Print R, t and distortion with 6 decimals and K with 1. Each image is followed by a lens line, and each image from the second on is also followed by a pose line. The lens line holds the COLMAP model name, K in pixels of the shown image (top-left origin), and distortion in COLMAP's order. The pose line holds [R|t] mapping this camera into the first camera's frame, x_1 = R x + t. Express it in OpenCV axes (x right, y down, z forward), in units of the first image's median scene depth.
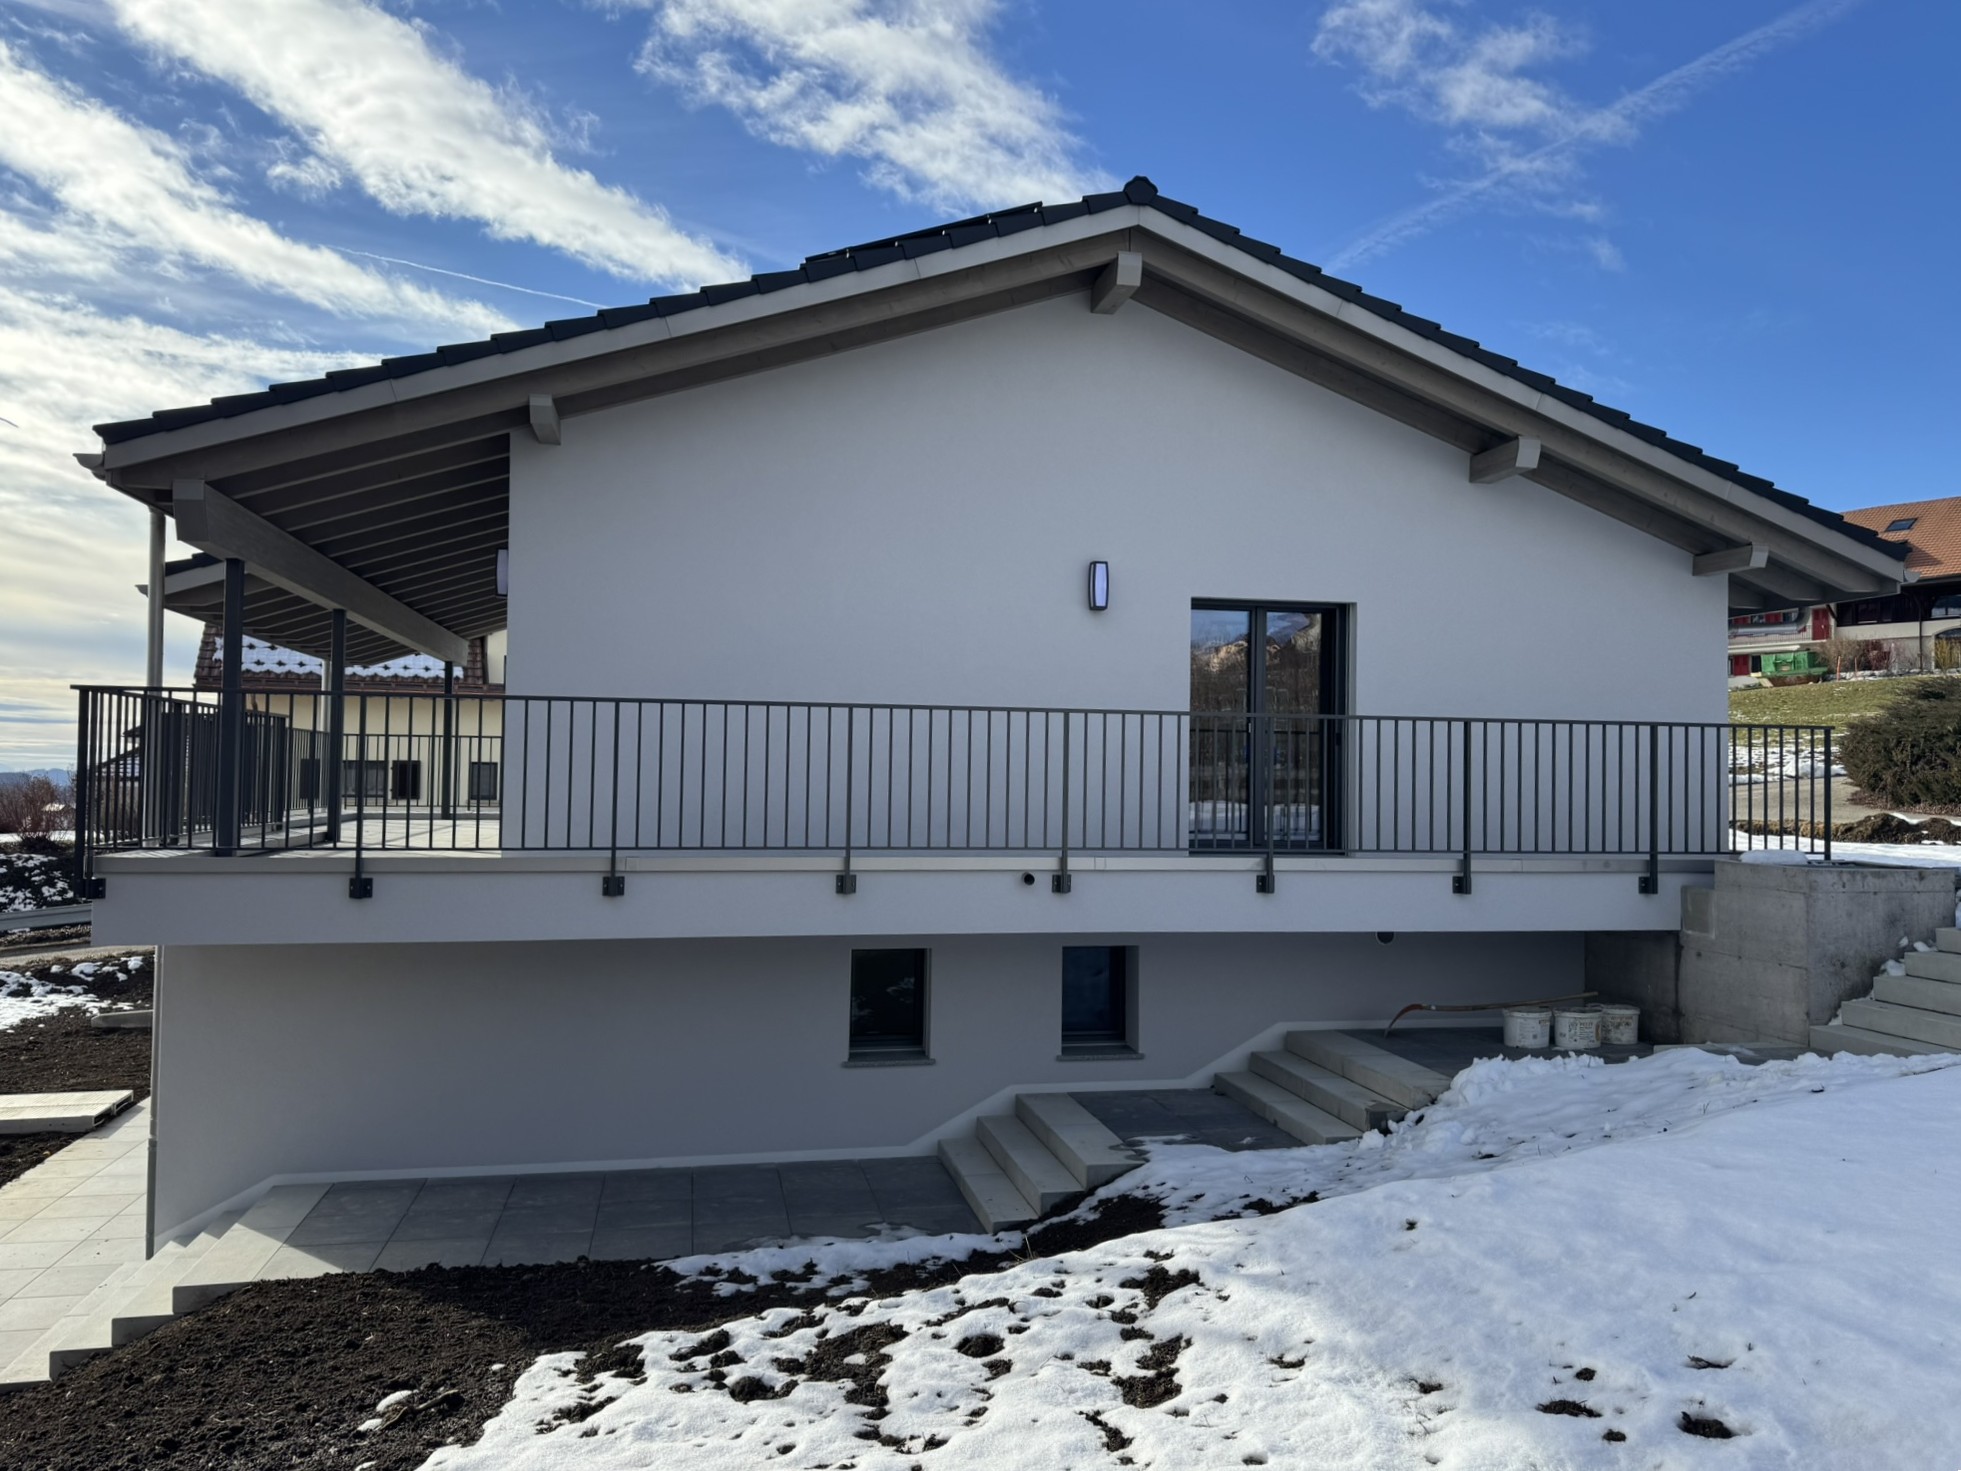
lens RADIAL K [[1383.6, 0, 981.2], [0, 1383.6, 729.8], [0, 0, 1]] dist [0.033192, -0.037655]
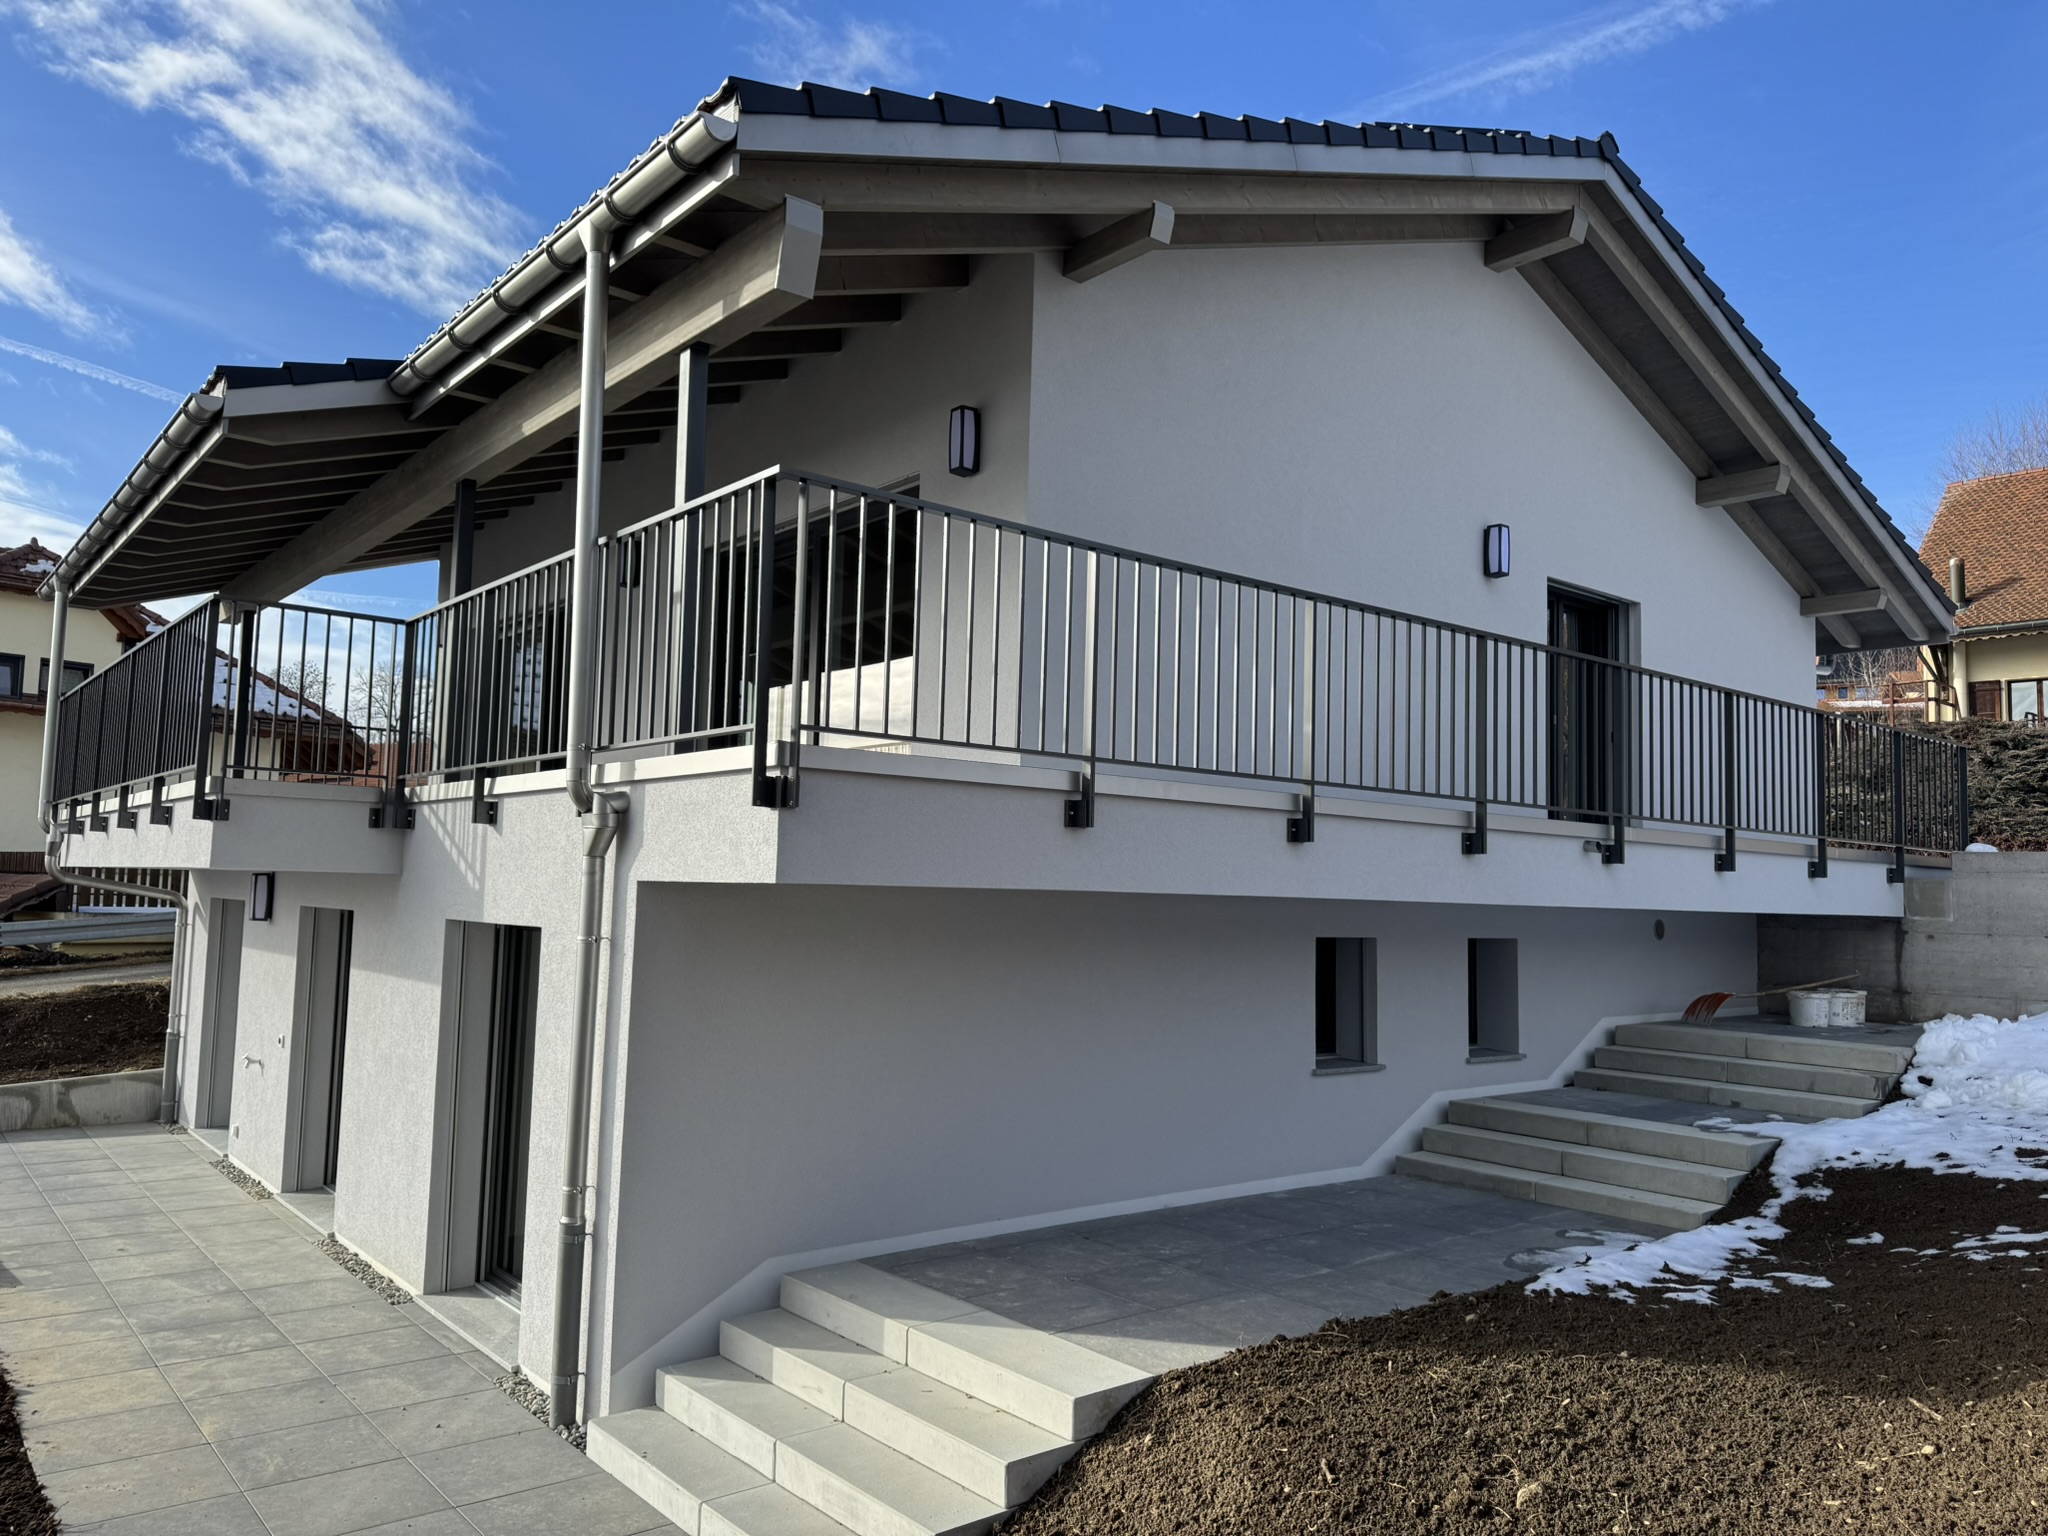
lens RADIAL K [[1445.0, 0, 1018.6], [0, 1445.0, 762.4], [0, 0, 1]] dist [0.033192, -0.037655]
pose [[0.881060, 0.053780, 0.469936, -0.680146], [-0.031428, 0.997976, -0.055287, 0.106802], [-0.471959, 0.033942, 0.880967, 0.301987]]
